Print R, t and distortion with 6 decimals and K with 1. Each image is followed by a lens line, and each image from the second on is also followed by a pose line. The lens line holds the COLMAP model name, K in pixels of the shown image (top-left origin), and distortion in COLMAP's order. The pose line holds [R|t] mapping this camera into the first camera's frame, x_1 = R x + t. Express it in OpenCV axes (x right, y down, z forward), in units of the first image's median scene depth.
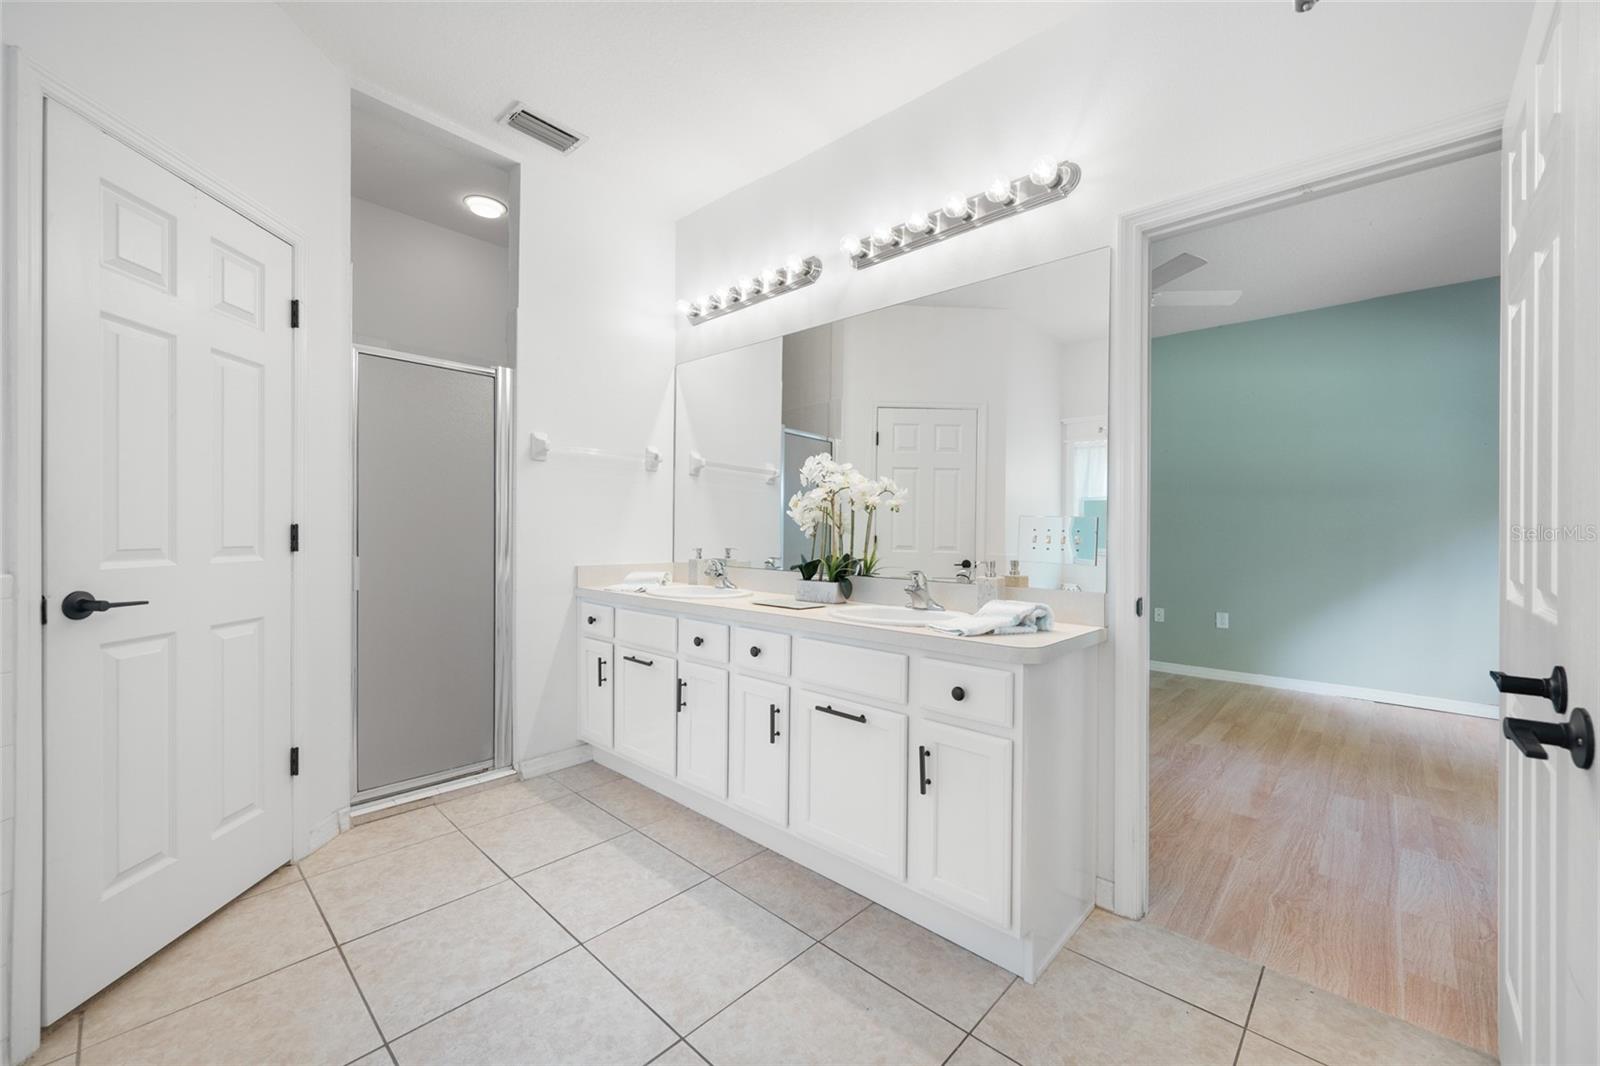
lens RADIAL K [[635.6, 0, 802.3], [0, 635.6, 533.2], [0, 0, 1]] dist [-0.002064, 0.001645]
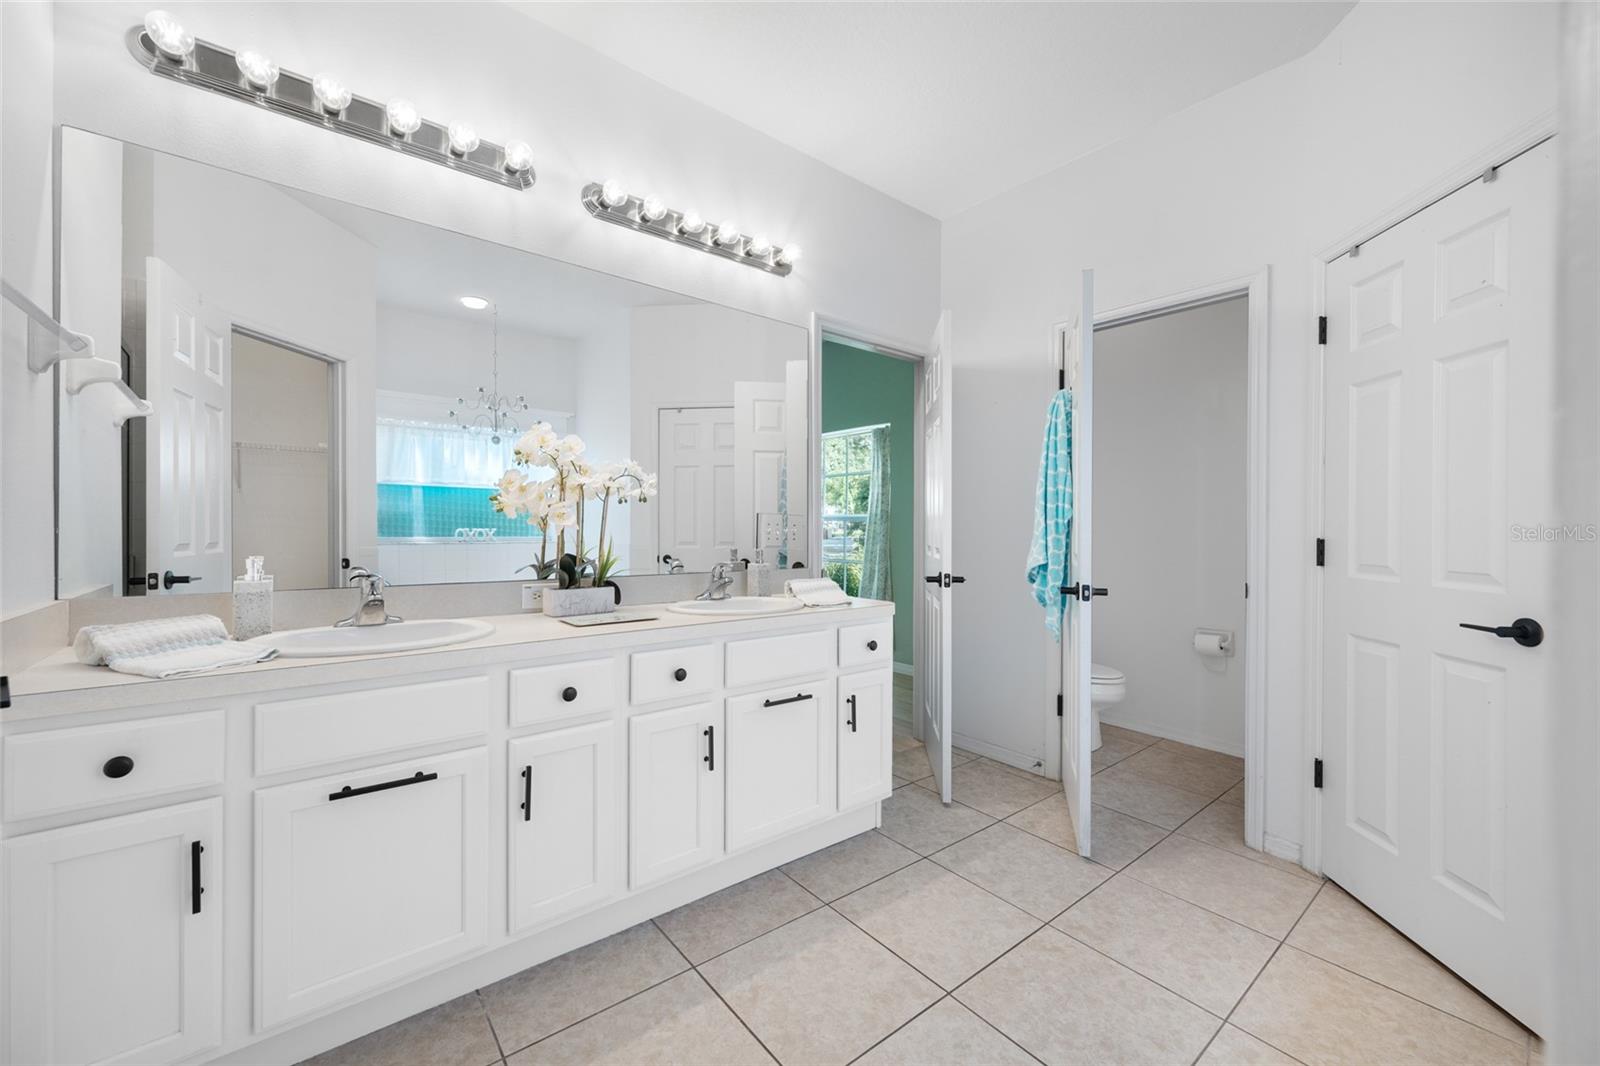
lens RADIAL K [[635.6, 0, 802.6], [0, 635.6, 527.3], [0, 0, 1]] dist [-0.002064, 0.001645]
pose [[0.132928, -0.009595, 0.991079, -0.930570], [-0.009401, 0.999896, 0.010941, -0.017577], [-0.991081, -0.010772, 0.132824, 0.791896]]
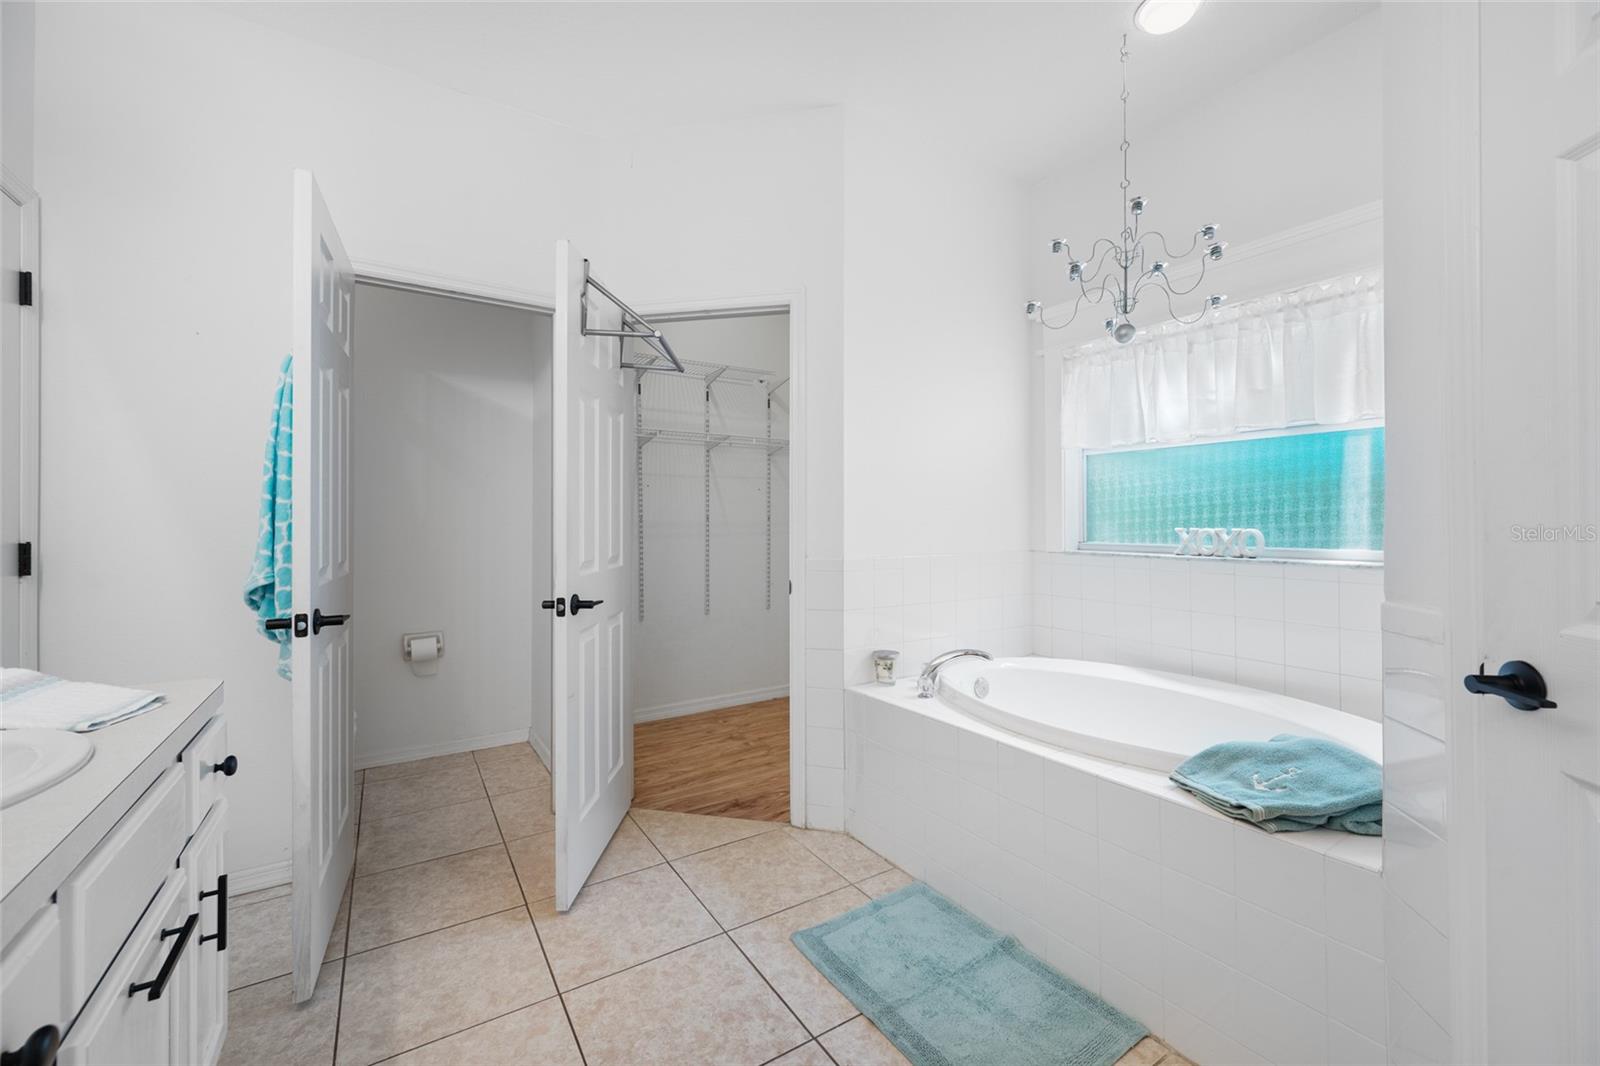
lens RADIAL K [[635.6, 0, 802.0], [0, 635.6, 531.1], [0, 0, 1]] dist [-0.002064, 0.001645]
pose [[-0.970336, -0.008199, 0.241623, -0.447519], [-0.003639, 0.999807, 0.019315, -0.031529], [-0.241734, 0.017863, -0.970178, 1.251845]]
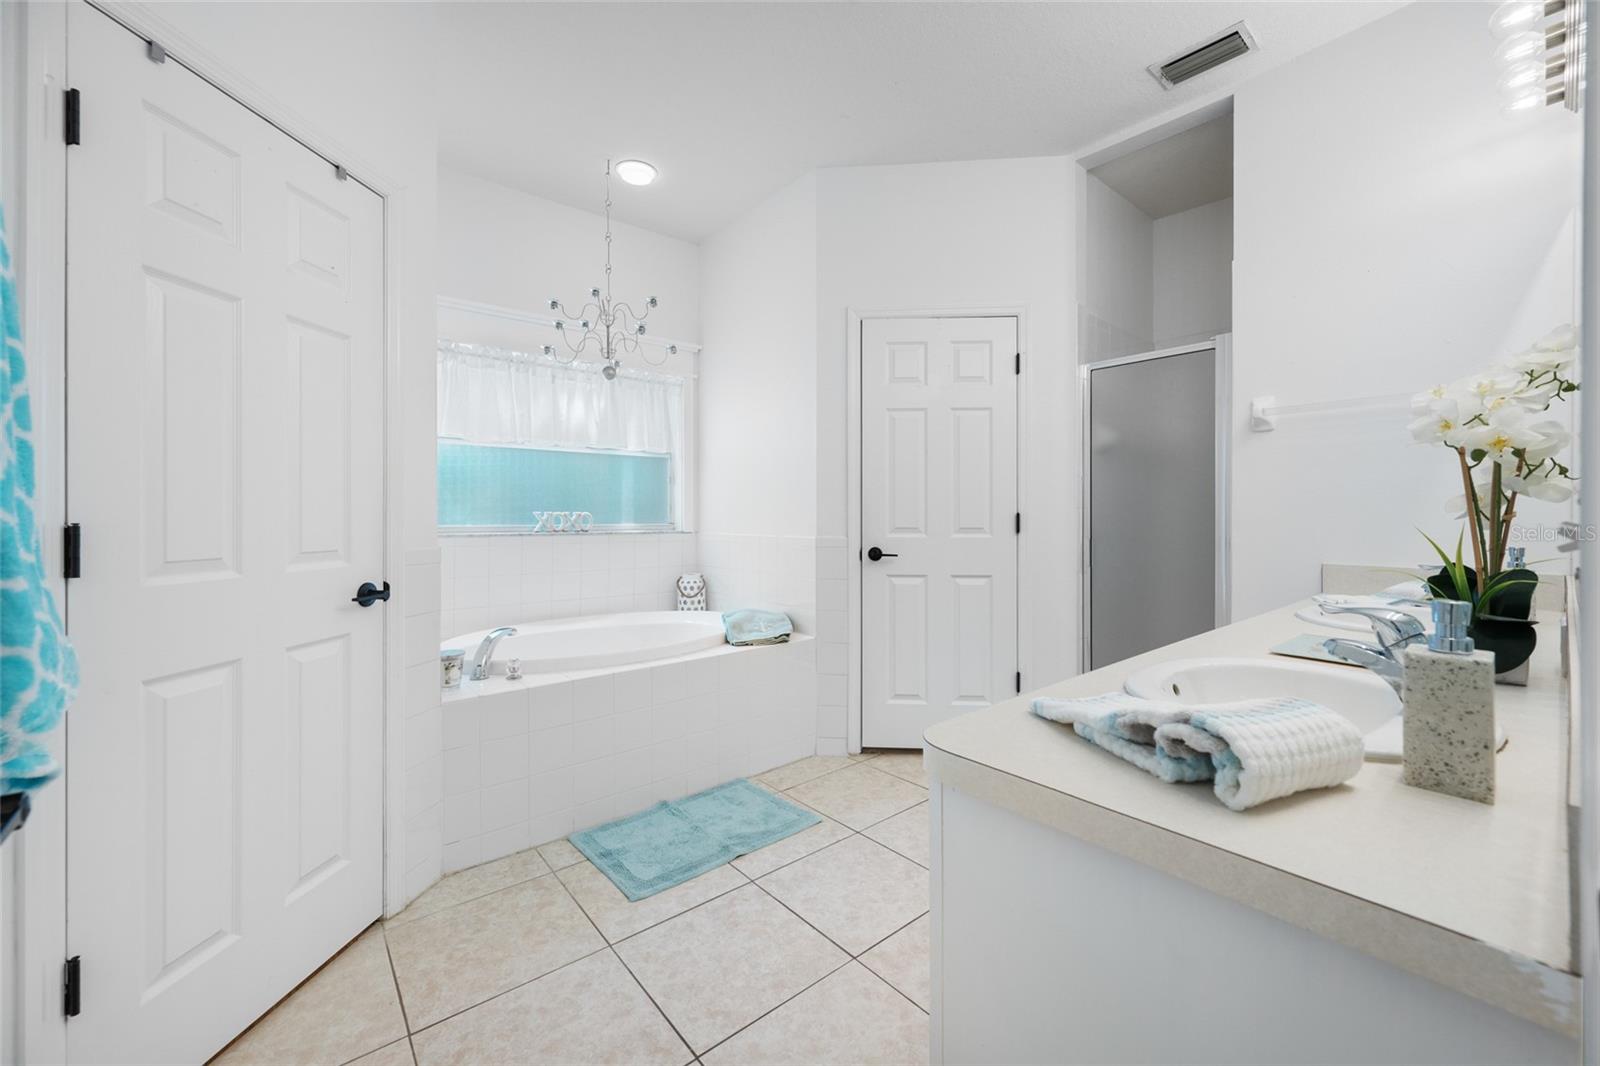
lens RADIAL K [[635.6, 0, 802.8], [0, 635.6, 516.8], [0, 0, 1]] dist [-0.002064, 0.001645]
pose [[-0.134489, -0.004841, -0.990903, 0.690949], [-0.004869, 0.999979, -0.004225, 0.001622], [0.990903, 0.004256, -0.134510, 0.755257]]
